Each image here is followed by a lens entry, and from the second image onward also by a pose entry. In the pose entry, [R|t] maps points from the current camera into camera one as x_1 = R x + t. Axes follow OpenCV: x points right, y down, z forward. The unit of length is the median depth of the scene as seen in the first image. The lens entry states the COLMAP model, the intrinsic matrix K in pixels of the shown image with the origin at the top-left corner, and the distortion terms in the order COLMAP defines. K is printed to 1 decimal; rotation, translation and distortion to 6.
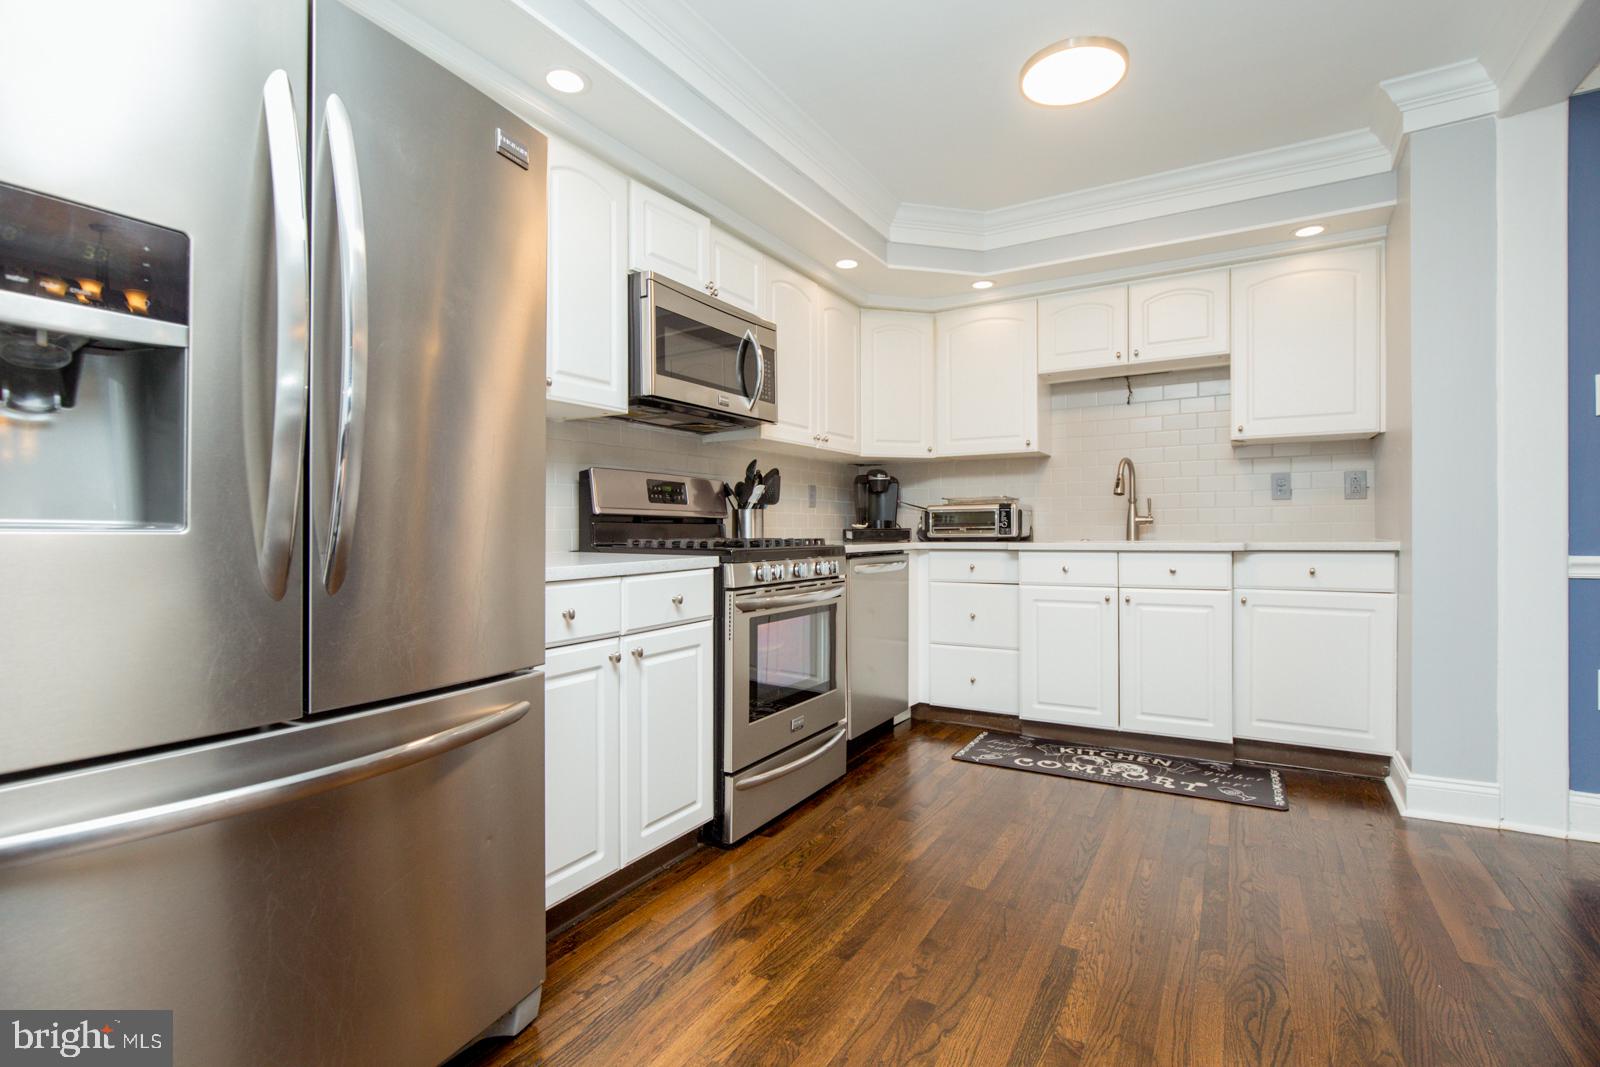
lens RADIAL K [[766.9, 0, 800.0], [0, 766.9, 533.5], [0, 0, 1]] dist [-0.039239, 0.011383]
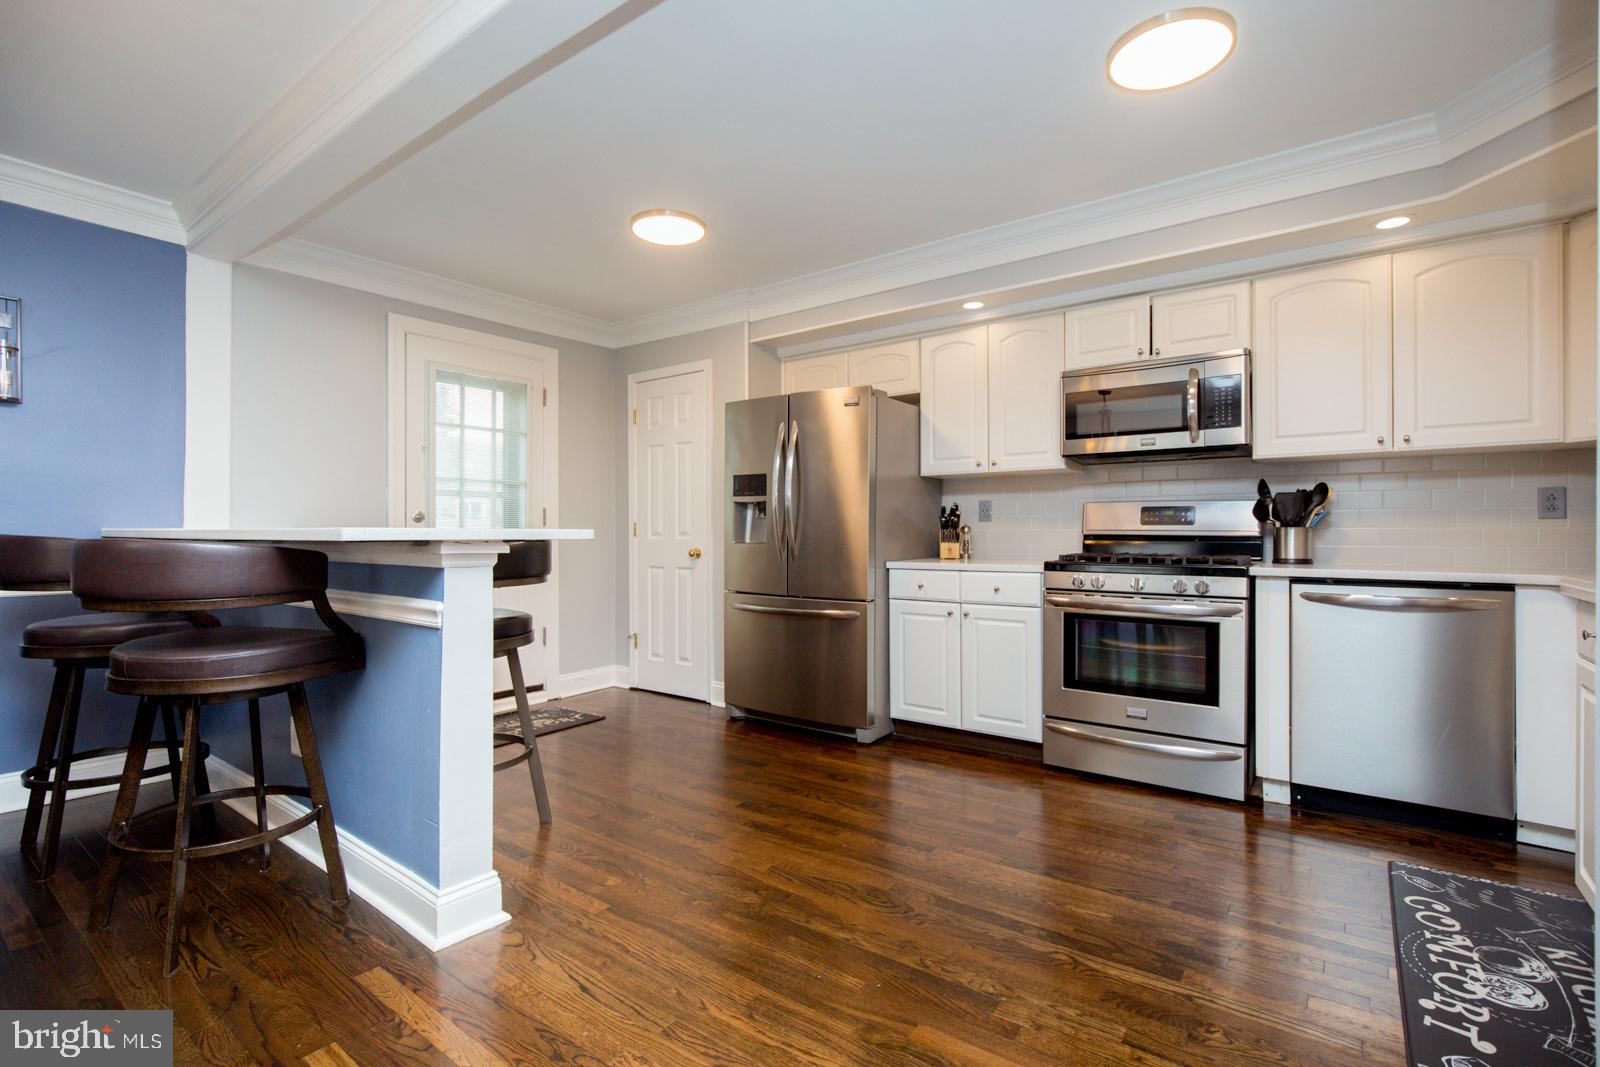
lens RADIAL K [[766.9, 0, 800.0], [0, 766.9, 533.5], [0, 0, 1]] dist [-0.039239, 0.011383]
pose [[-0.150451, 0.008055, -0.988585, 0.997865], [-0.004691, 0.999950, 0.008861, -0.030146], [0.988606, 0.005971, -0.150406, 0.533392]]
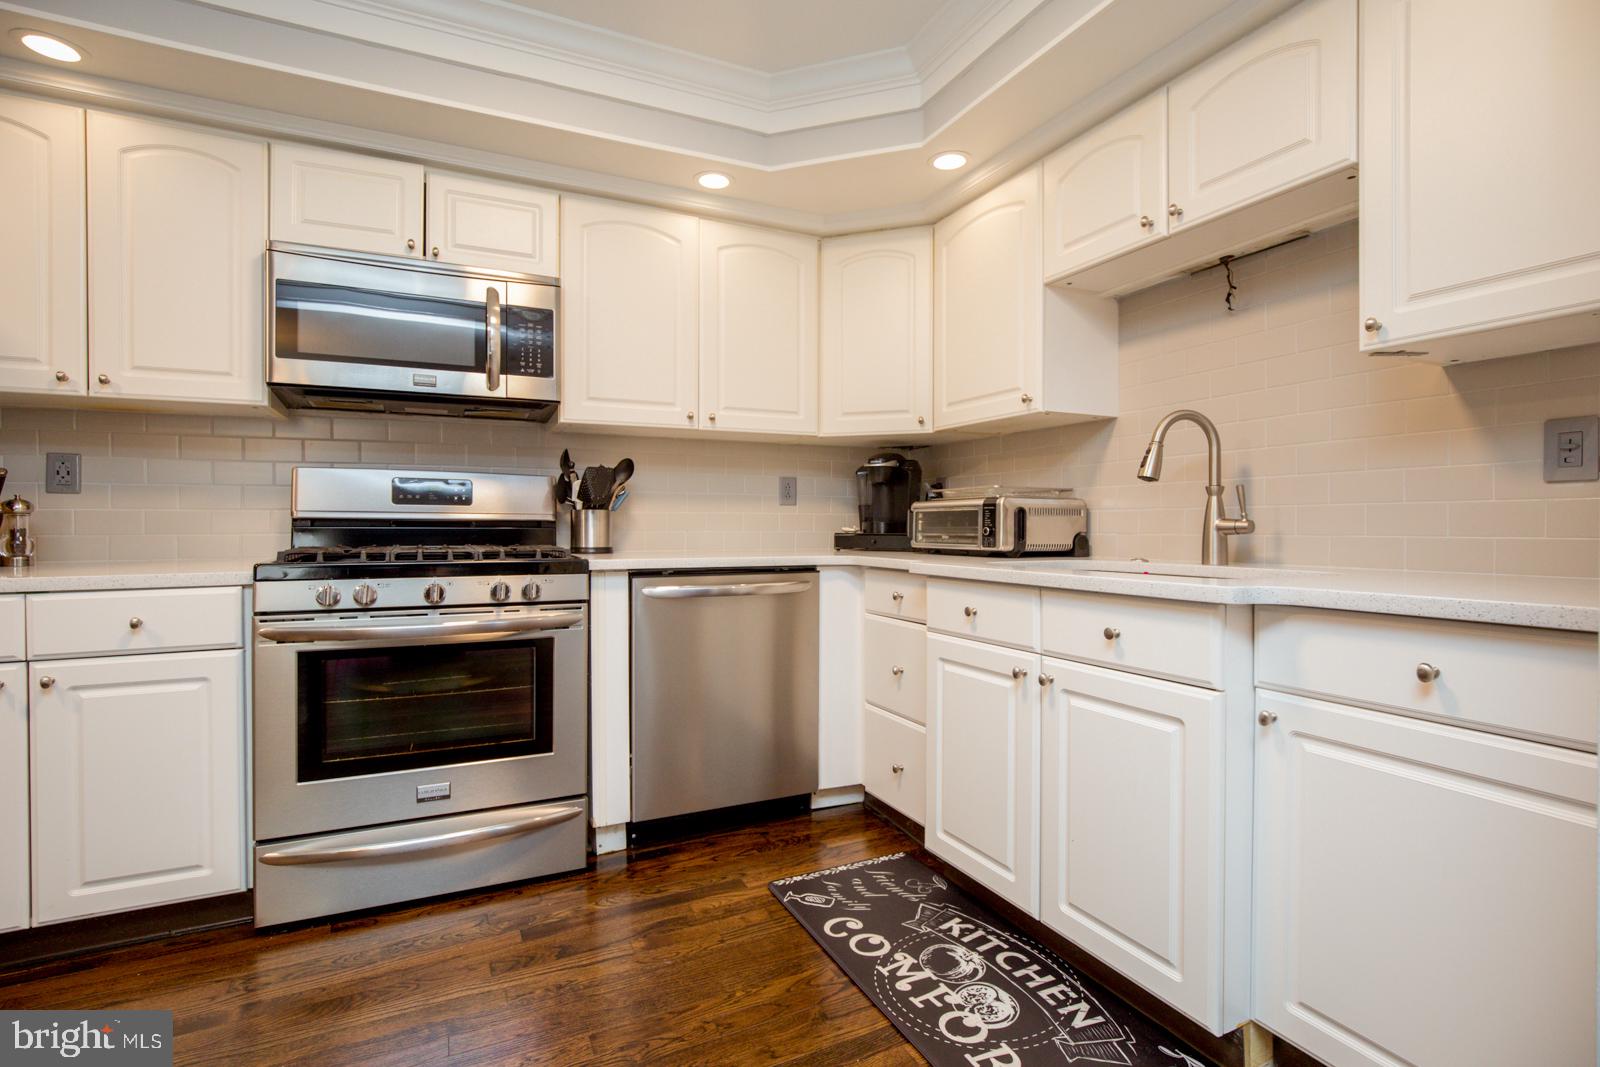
lens RADIAL K [[743.4, 0, 810.4], [0, 743.4, 527.9], [0, 0, 1]] dist [-0.013450, 0.000685]
pose [[0.825978, 0.009416, -0.563624, 0.584425], [-0.009300, 0.999952, 0.003076, -0.017759], [0.563626, 0.002701, 0.826026, 0.484602]]
